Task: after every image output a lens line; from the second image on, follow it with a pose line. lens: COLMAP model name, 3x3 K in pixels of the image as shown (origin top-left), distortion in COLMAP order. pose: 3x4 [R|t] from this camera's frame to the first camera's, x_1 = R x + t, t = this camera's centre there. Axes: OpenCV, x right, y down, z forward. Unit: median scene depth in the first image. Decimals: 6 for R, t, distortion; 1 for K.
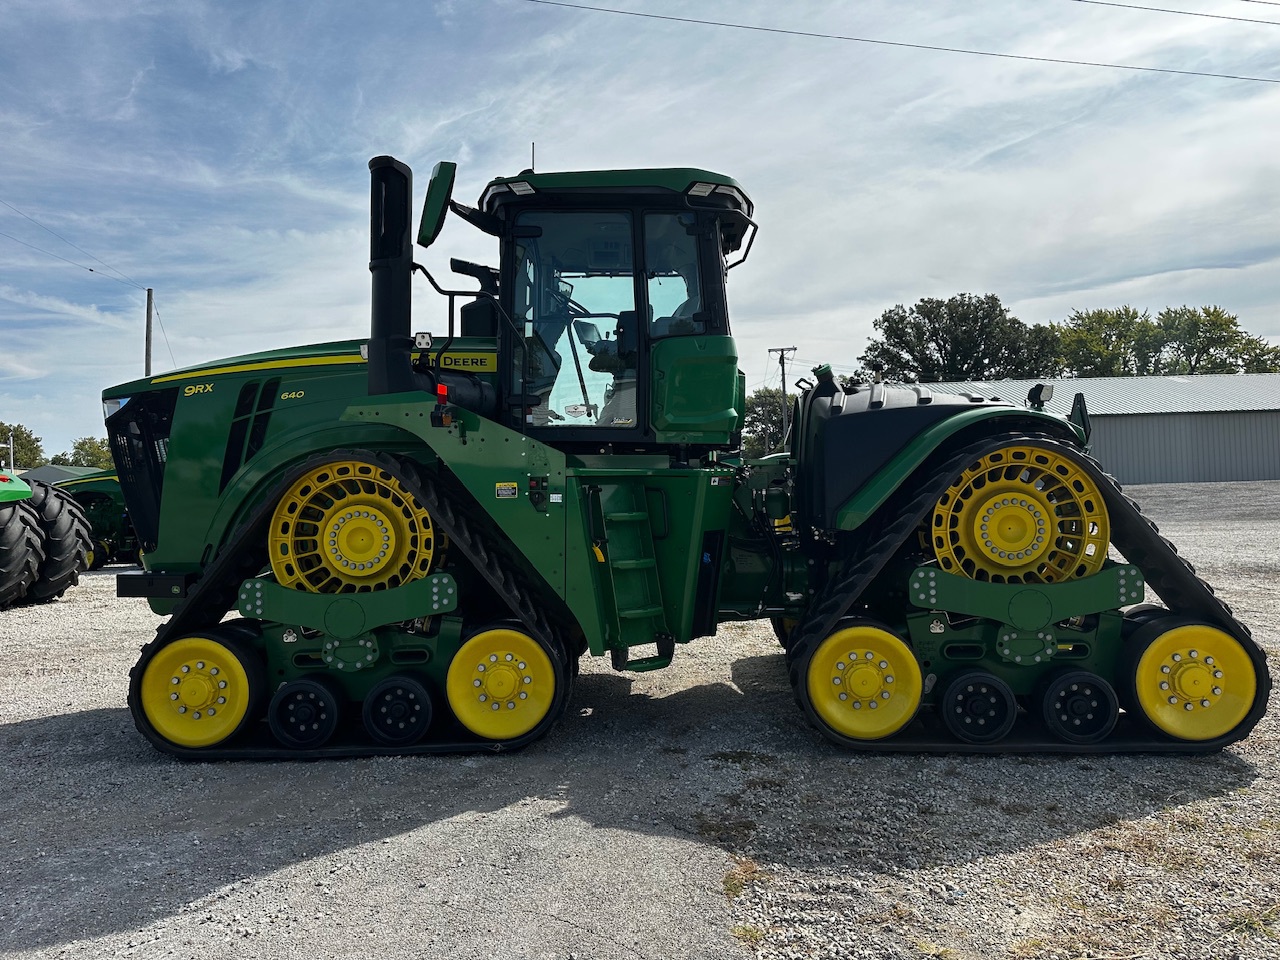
lens RADIAL K [[888.0, 0, 641.6], [0, 888.0, 451.2], [0, 0, 1]] dist [0.069258, -0.097112]
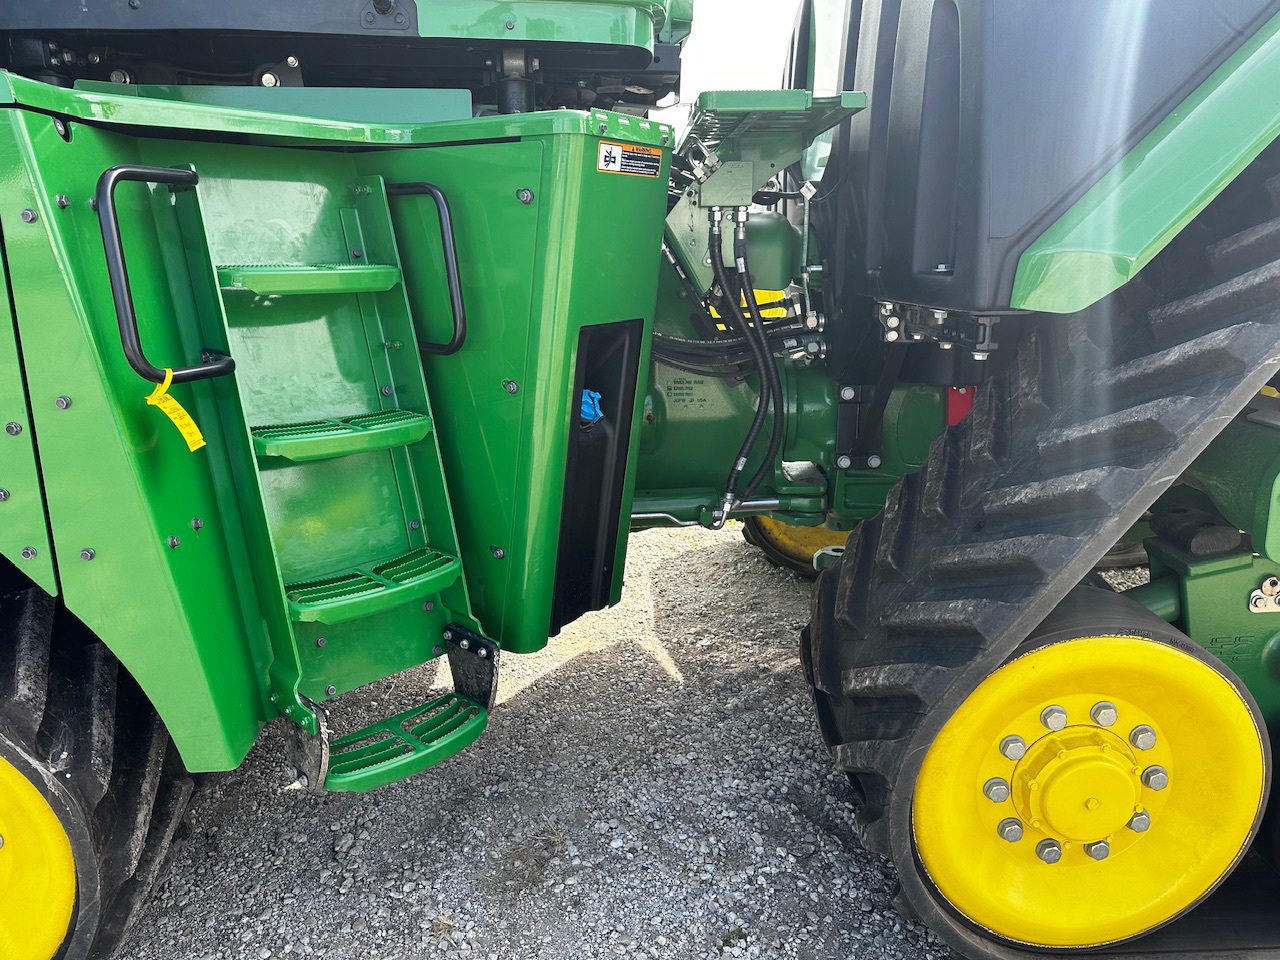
lens RADIAL K [[892.0, 0, 647.3], [0, 892.0, 466.5], [0, 0, 1]] dist [0.091787, -0.148926]
pose [[0.993455, -0.034267, 0.108960, 0.054902], [0.005615, 0.967436, 0.253055, 0.055320], [-0.114083, -0.250787, 0.961297, 0.644809]]
